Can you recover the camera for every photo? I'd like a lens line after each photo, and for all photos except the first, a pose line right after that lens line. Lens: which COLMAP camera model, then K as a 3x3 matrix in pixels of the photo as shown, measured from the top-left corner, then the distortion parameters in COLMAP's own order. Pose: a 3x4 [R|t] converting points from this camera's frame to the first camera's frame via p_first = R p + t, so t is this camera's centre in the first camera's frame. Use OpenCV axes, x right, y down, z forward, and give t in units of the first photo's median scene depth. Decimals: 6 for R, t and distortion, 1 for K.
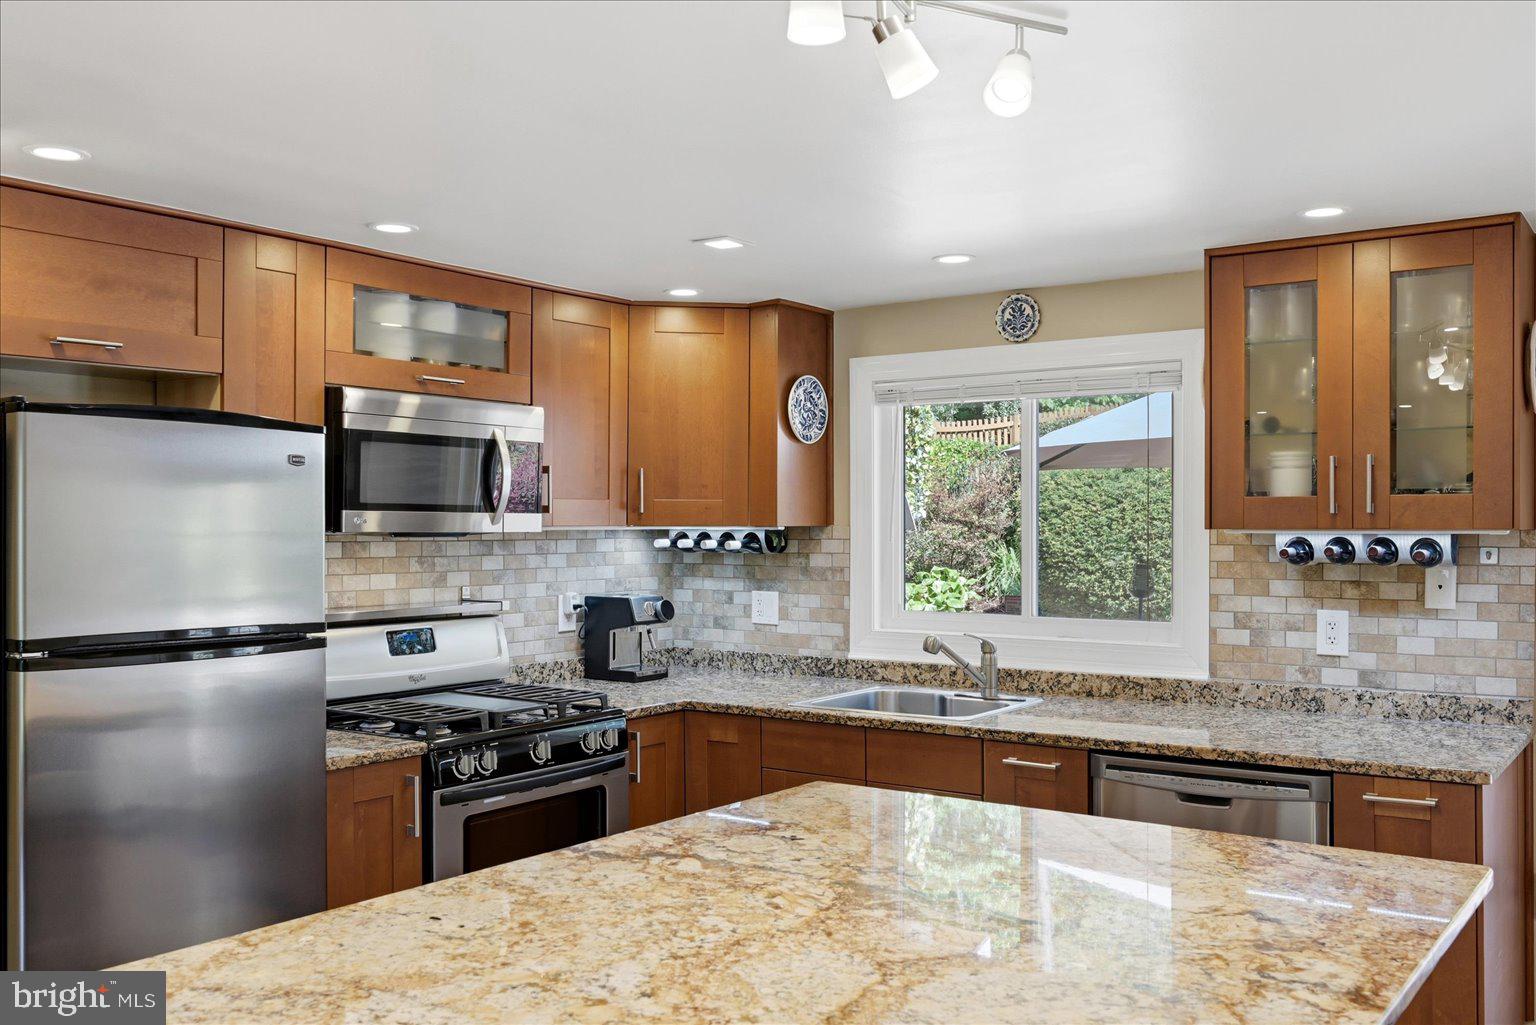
lens RADIAL K [[1356.2, 0, 768.0], [0, 1356.2, 512.5], [0, 0, 1]] dist [-0.006388, 0.000956]
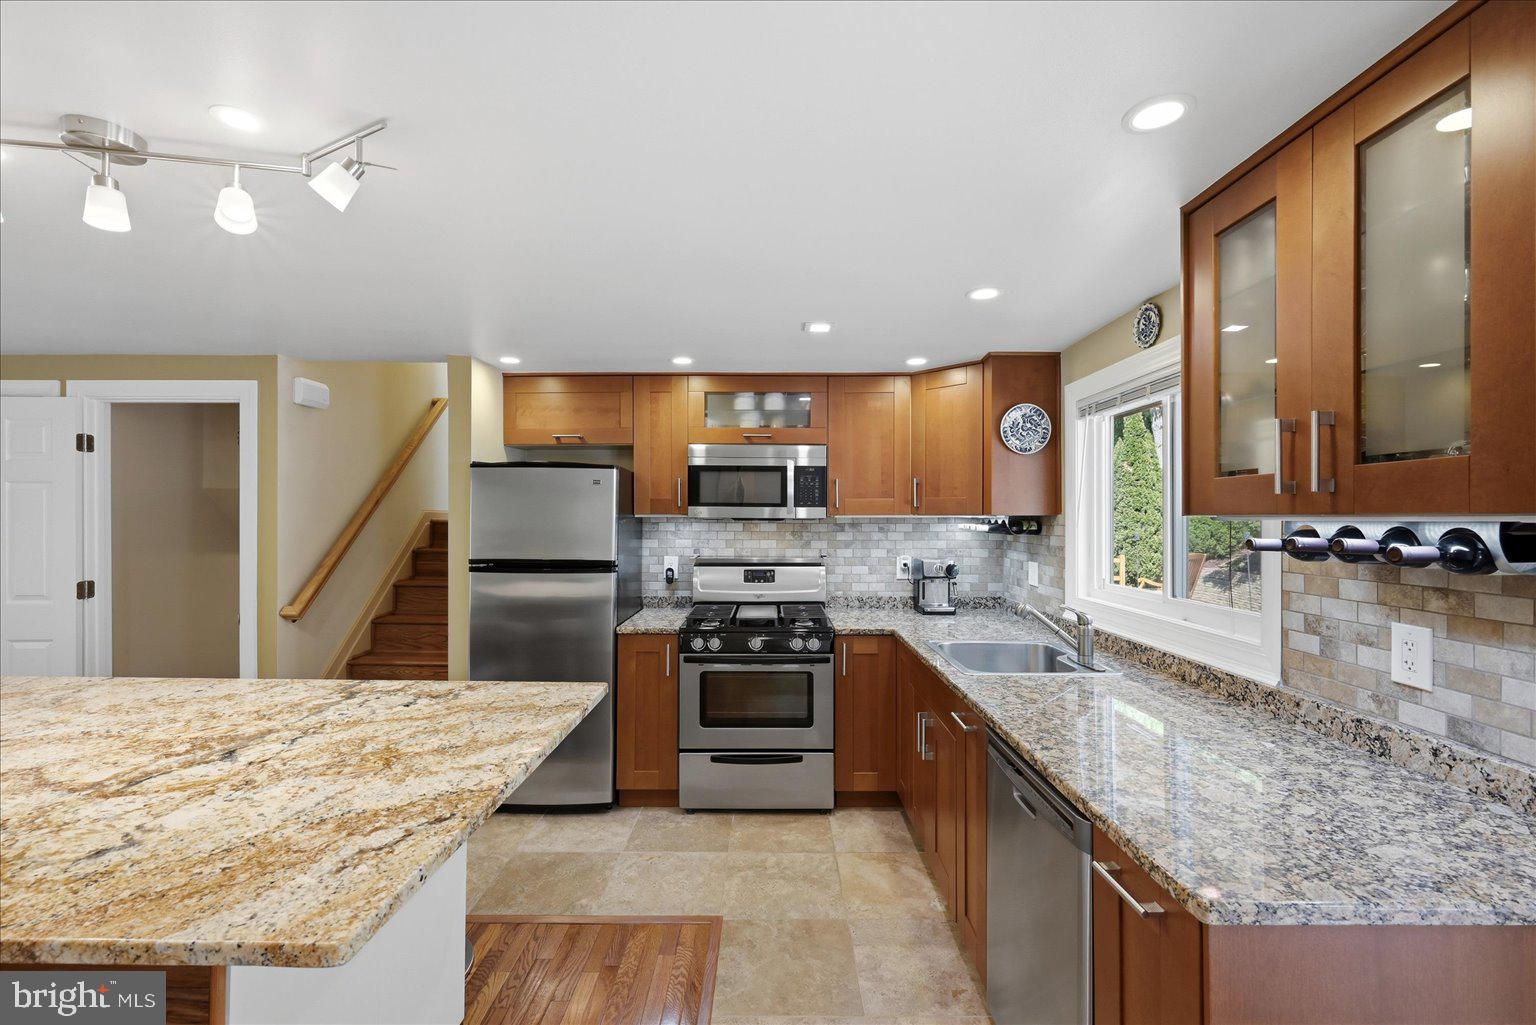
lens RADIAL K [[652.5, 0, 770.3], [0, 652.5, 515.5], [0, 0, 1]] dist [-0.000795, 0.000106]
pose [[0.579049, -0.001191, -0.815292, 0.493831], [0.004887, 0.999986, 0.002010, 0.009396], [0.815278, -0.005148, 0.579046, 0.497466]]
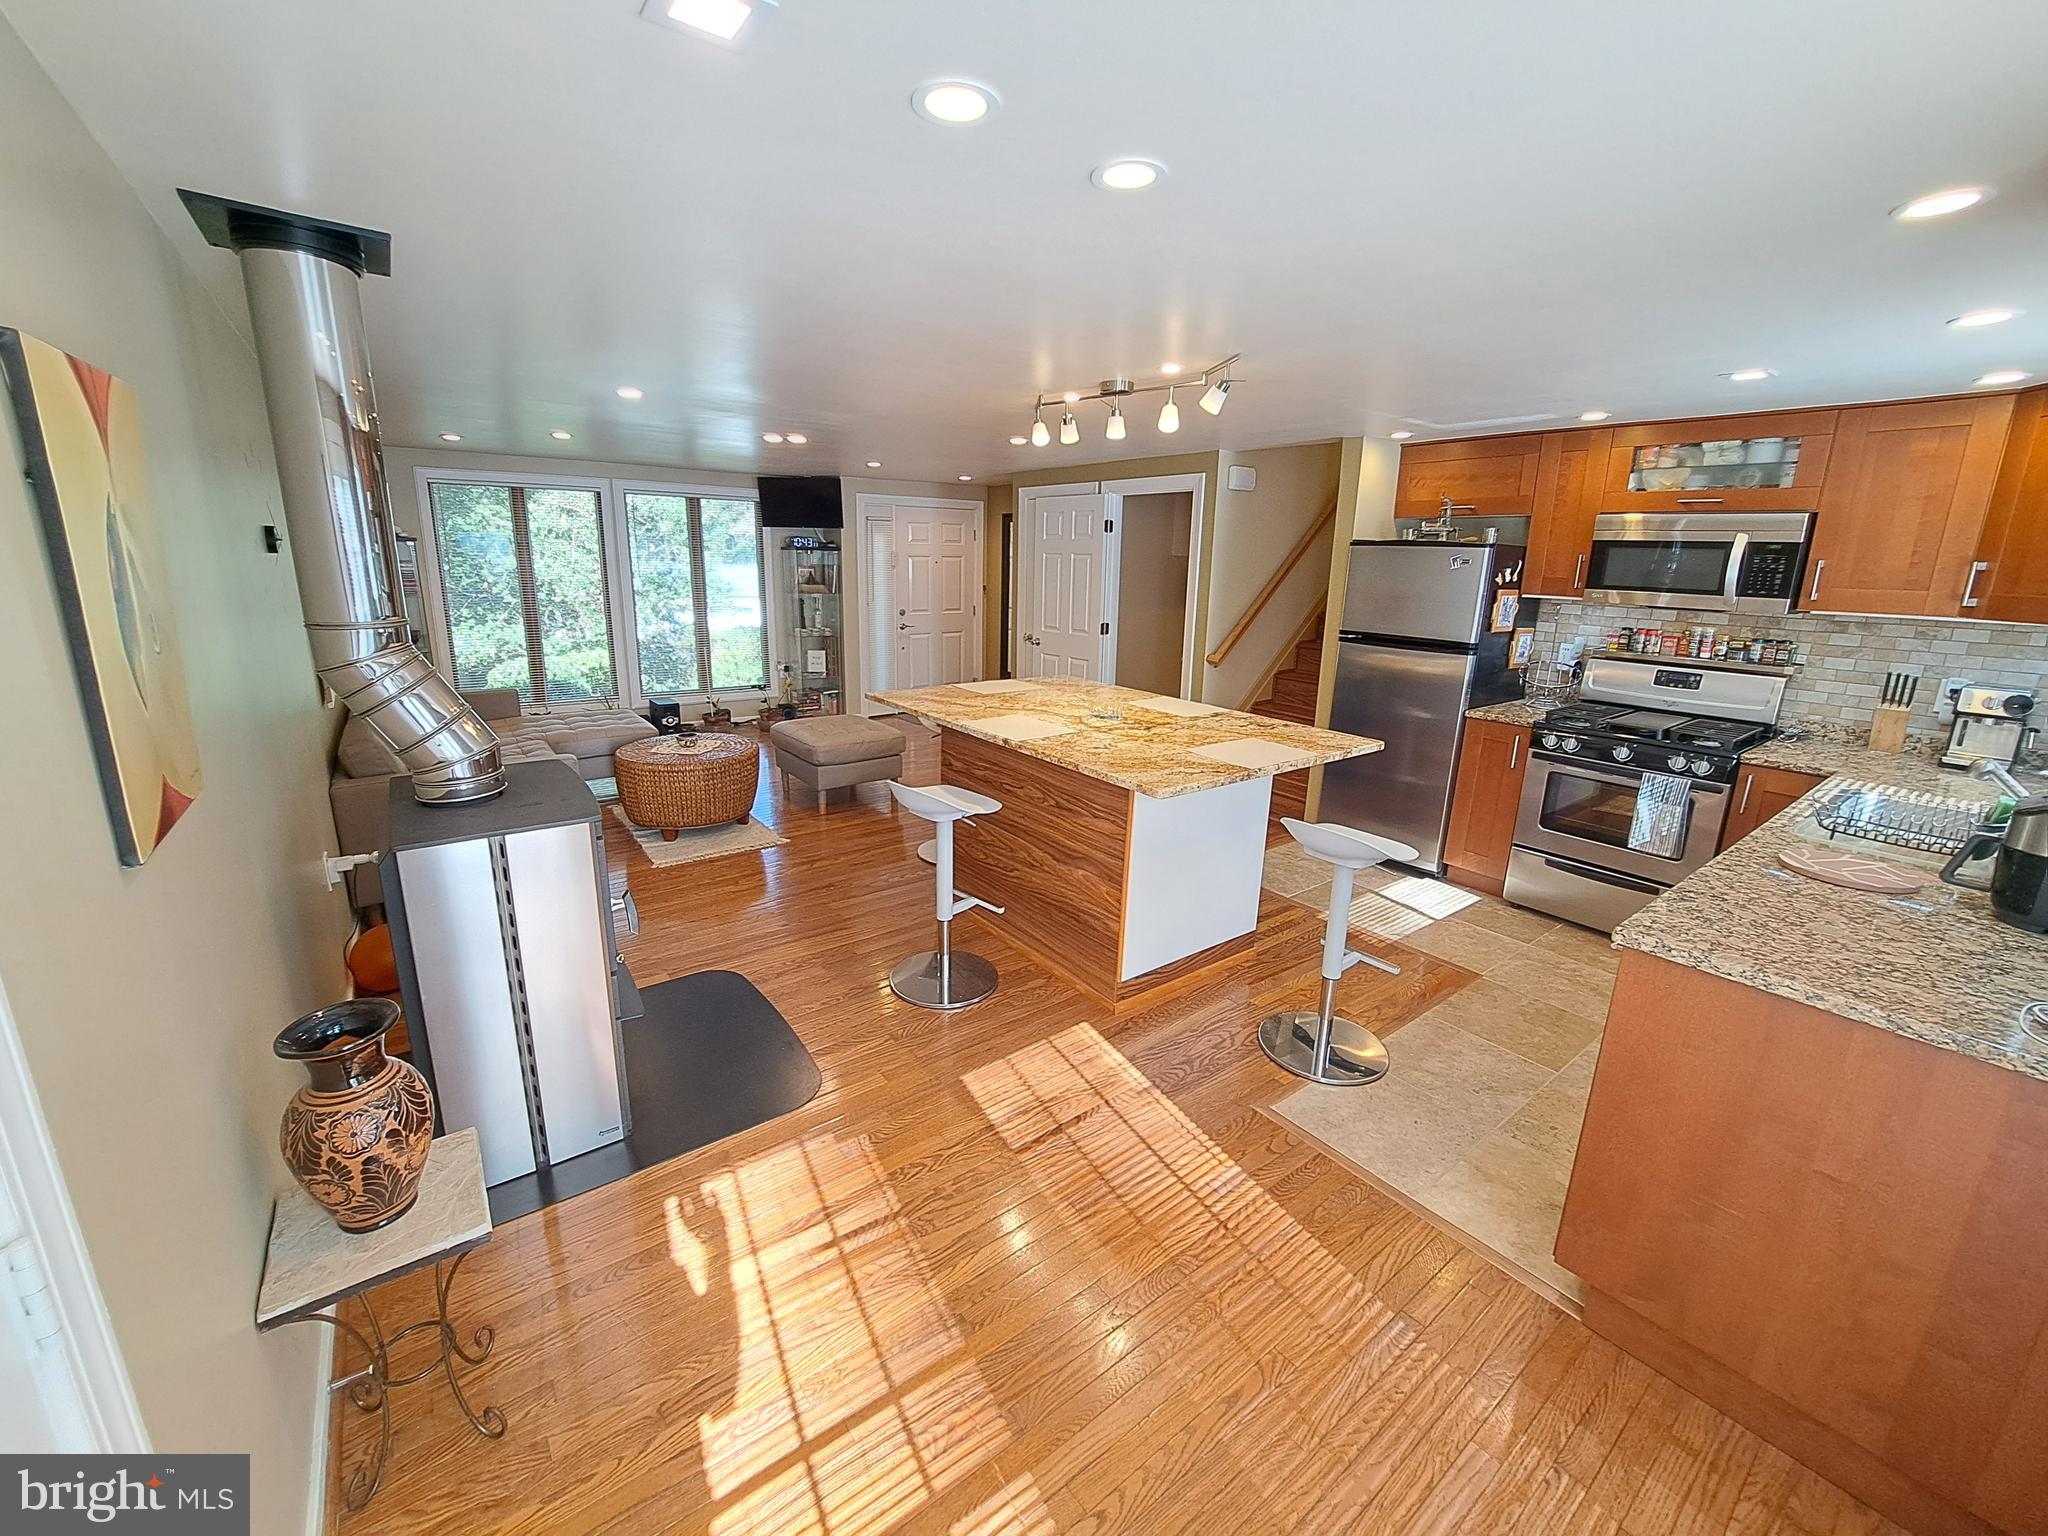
lens RADIAL K [[822.1, 0, 1013.2], [0, 822.1, 750.2], [0, 0, 1]] dist [-0.021258, -0.000018]
pose [[-0.306490, 0.217361, -0.926725, 0.839990], [-0.010041, 0.972787, 0.231485, -0.030930], [0.951821, 0.080253, -0.295966, 0.577062]]
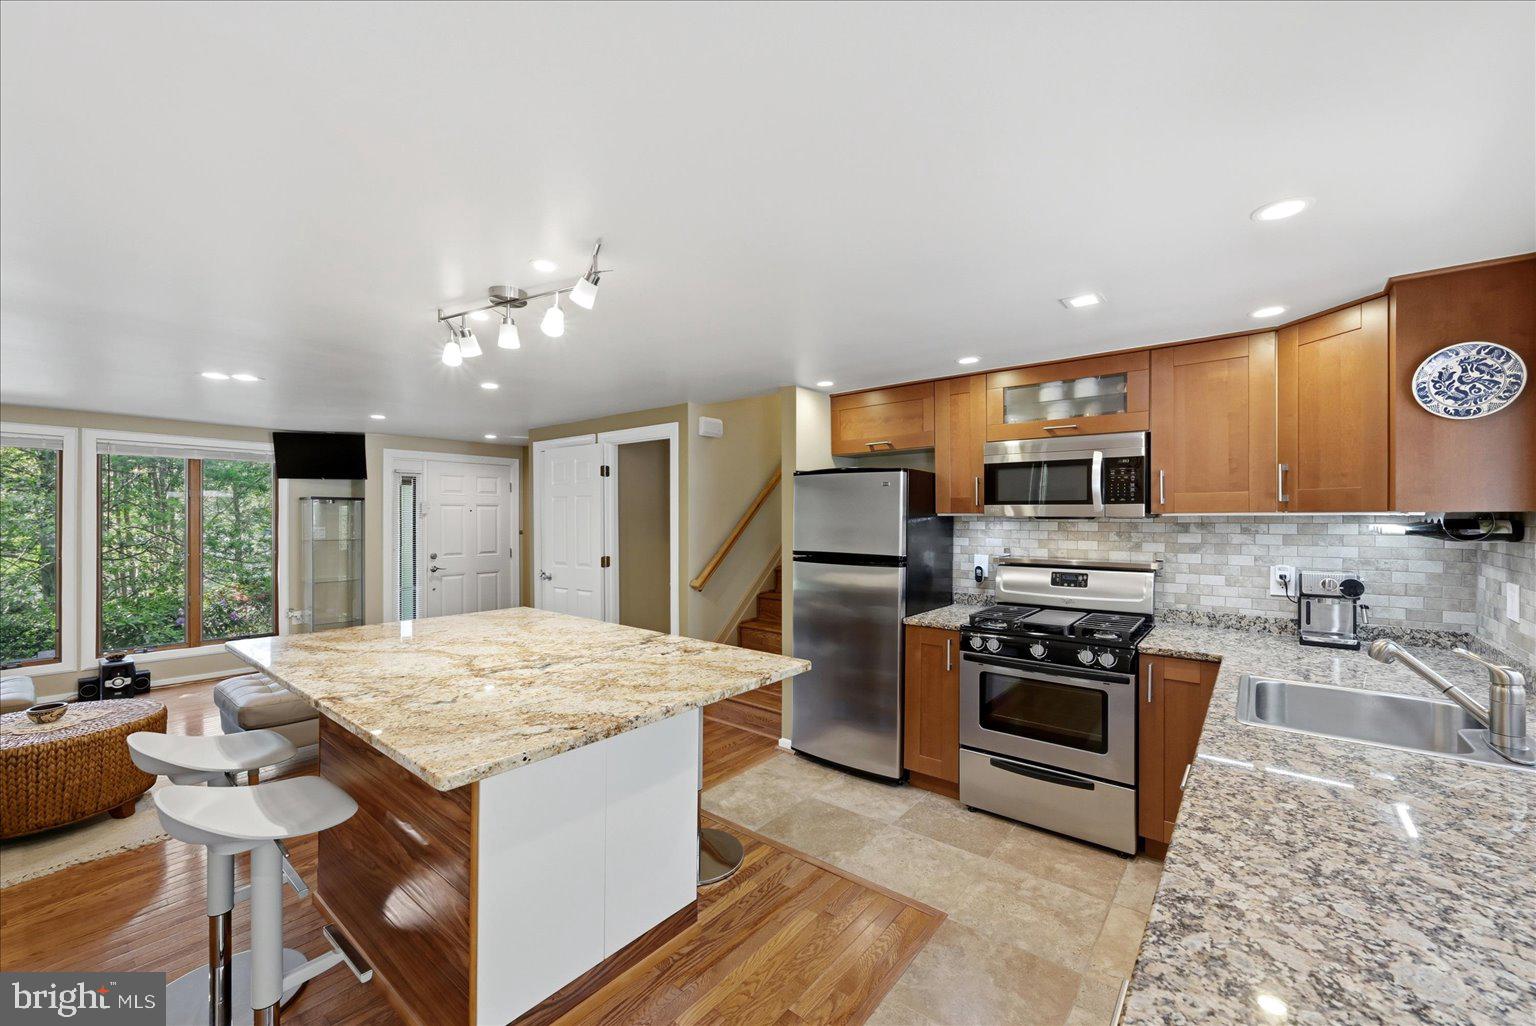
lens RADIAL K [[609.4, 0, 771.2], [0, 609.4, 517.4], [0, 0, 1]] dist [0.001543, 0.000253]
pose [[-0.056060, 0.002244, -0.998425, 0.546896], [0.009228, 0.999956, 0.001729, 0.010853], [0.998385, -0.009116, -0.056078, 0.676506]]
